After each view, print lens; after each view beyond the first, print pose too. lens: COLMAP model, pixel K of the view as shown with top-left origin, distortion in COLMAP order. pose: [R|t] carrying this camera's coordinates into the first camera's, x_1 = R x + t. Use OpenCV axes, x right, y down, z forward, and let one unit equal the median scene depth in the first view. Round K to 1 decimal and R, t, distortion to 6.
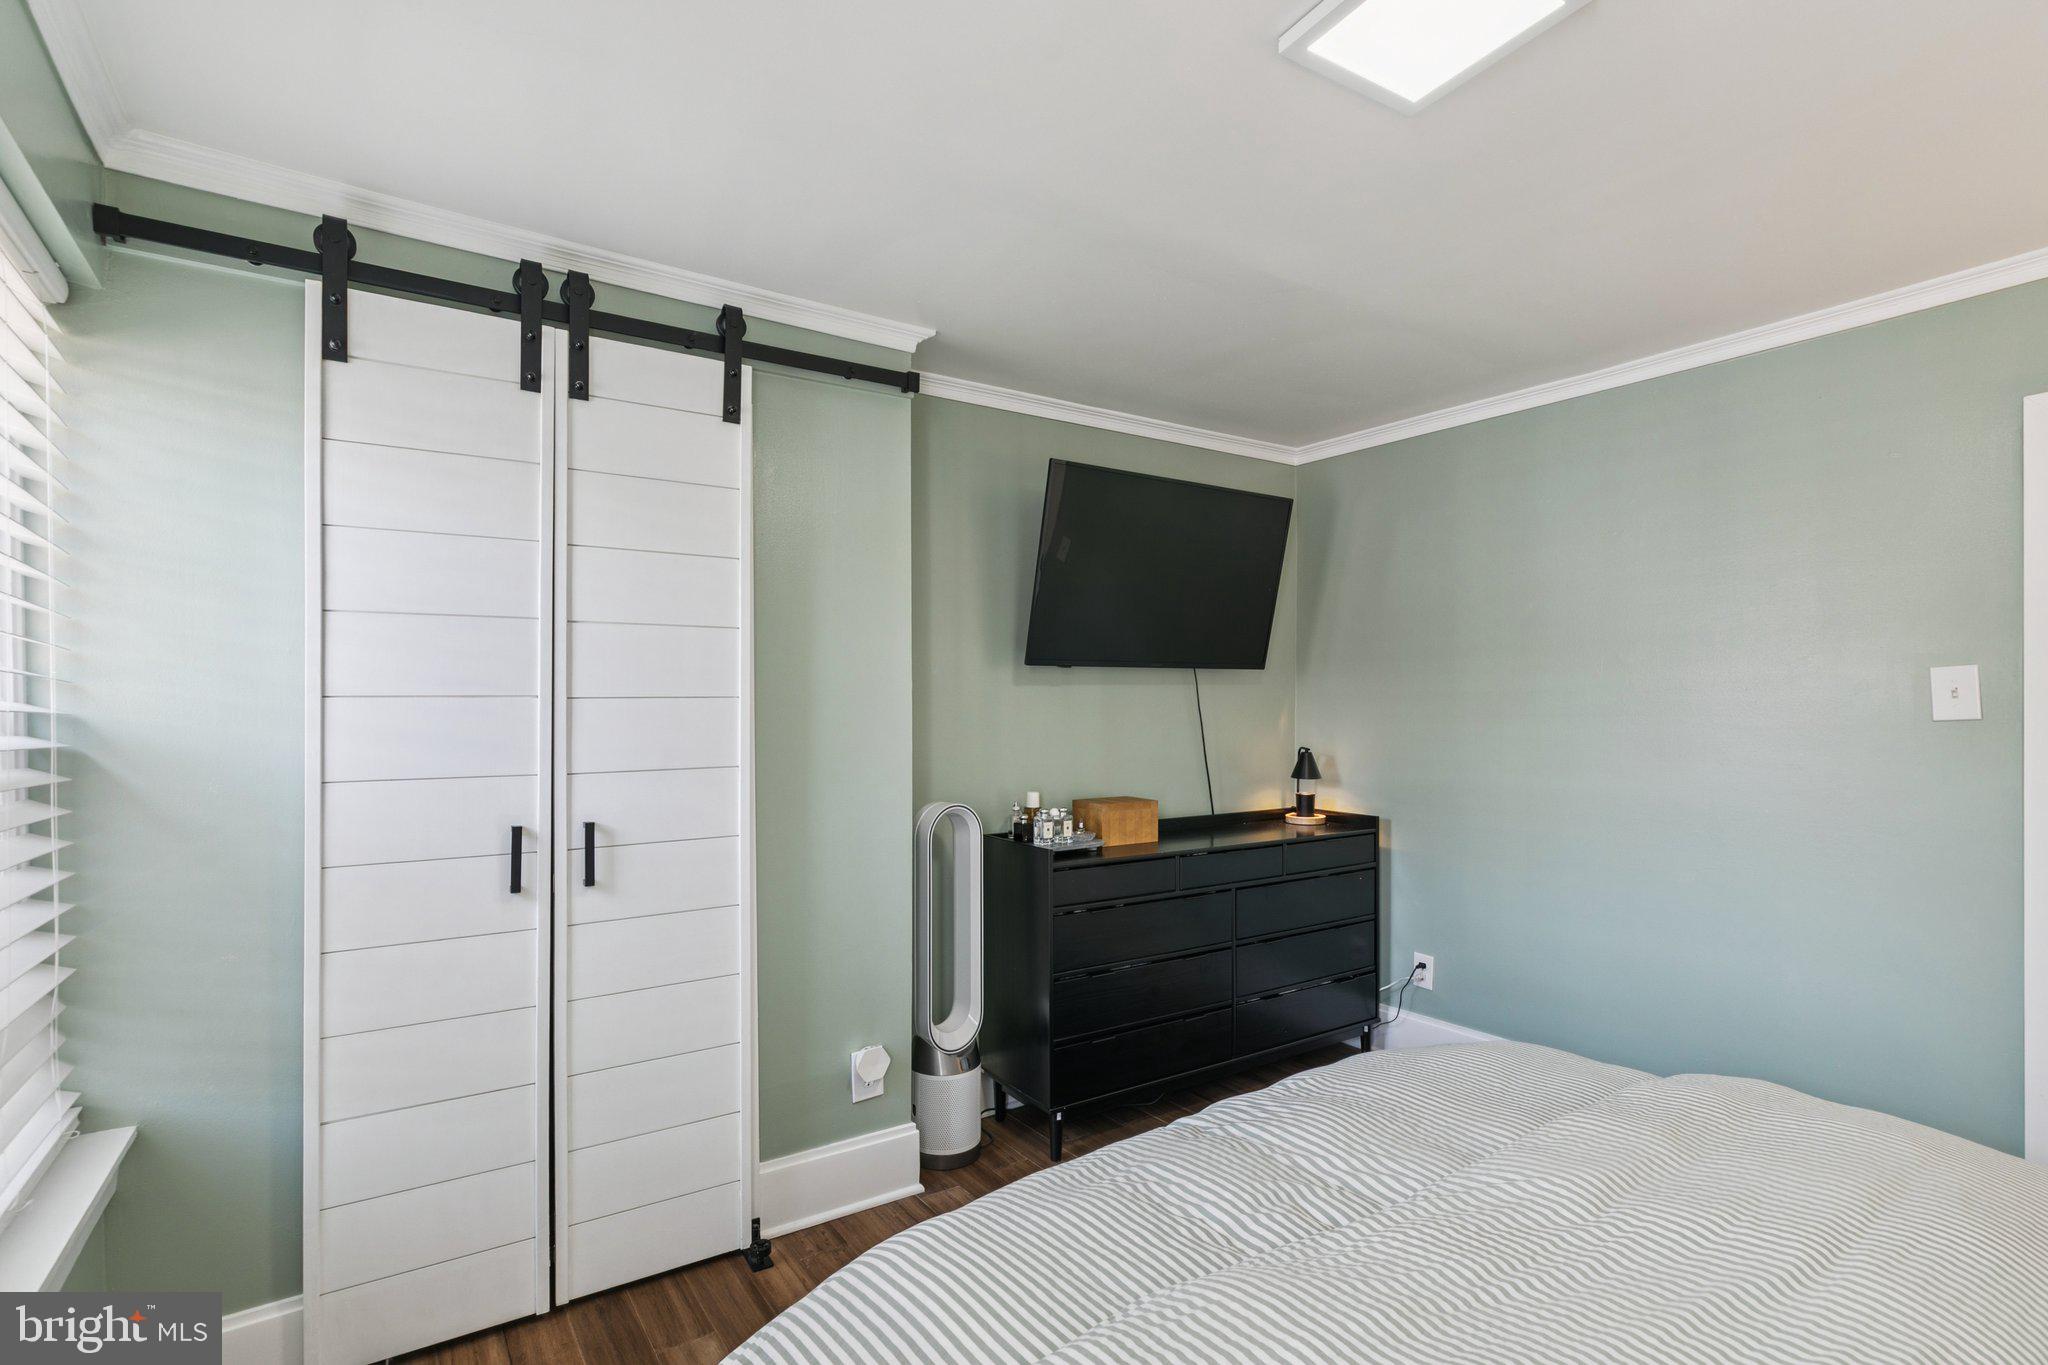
lens RADIAL K [[1063.1, 0, 1038.6], [0, 1063.1, 694.3], [0, 0, 1]] dist [-0.006955, 0.001167]
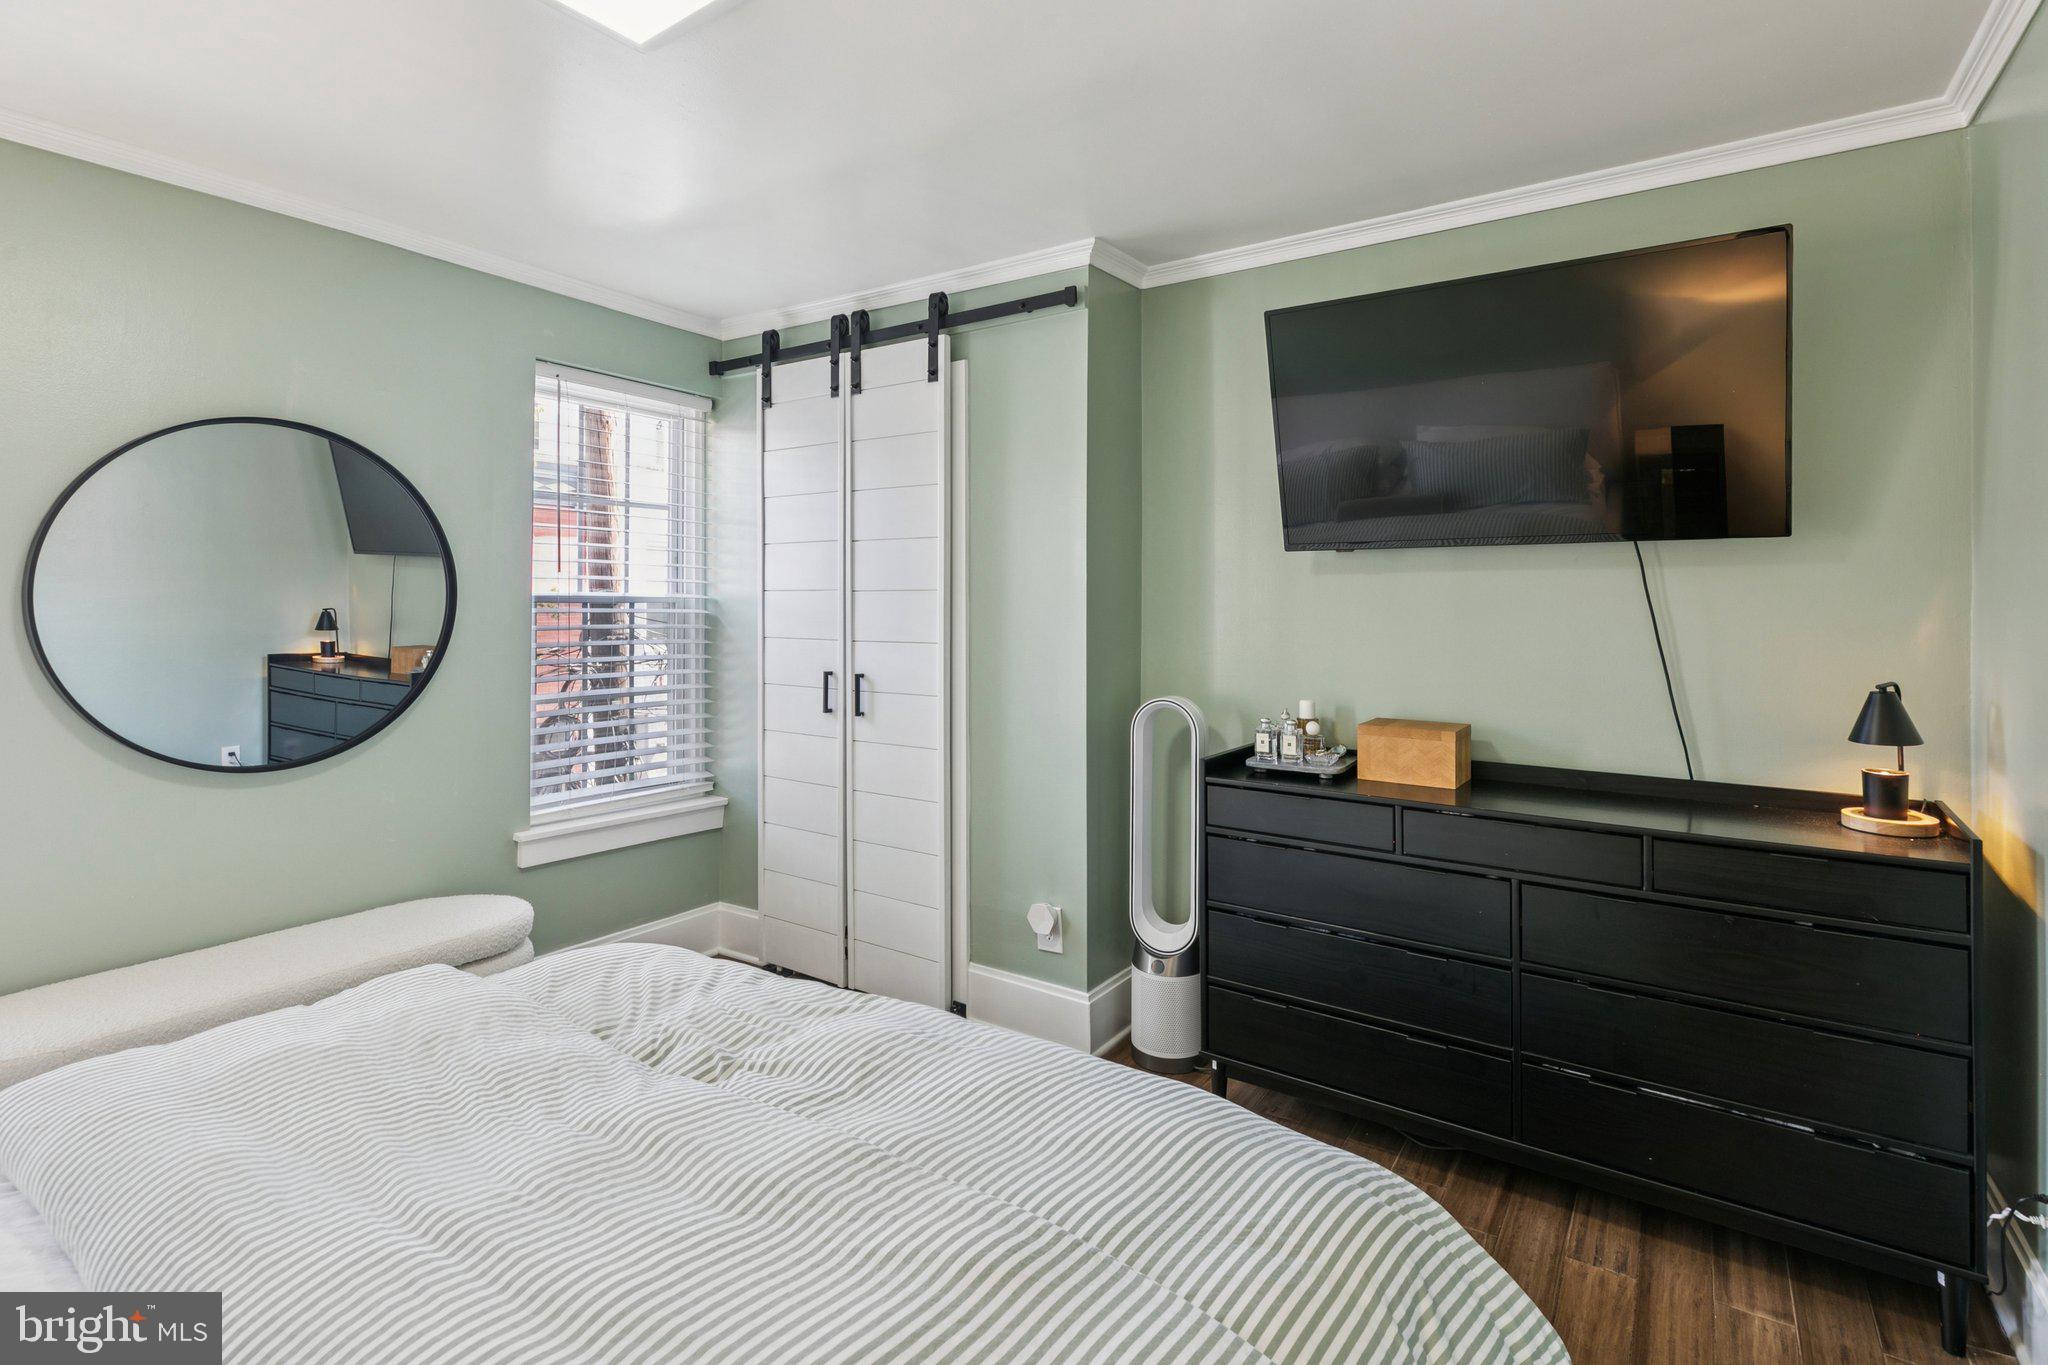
lens RADIAL K [[1063.1, 0, 1145.4], [0, 1063.1, 594.0], [0, 0, 1]] dist [-0.006955, 0.001167]
pose [[0.330270, -0.008631, -0.943847, 1.127047], [-0.002180, 0.999949, -0.009906, 0.022271], [0.943884, 0.005329, 0.330234, 0.883175]]
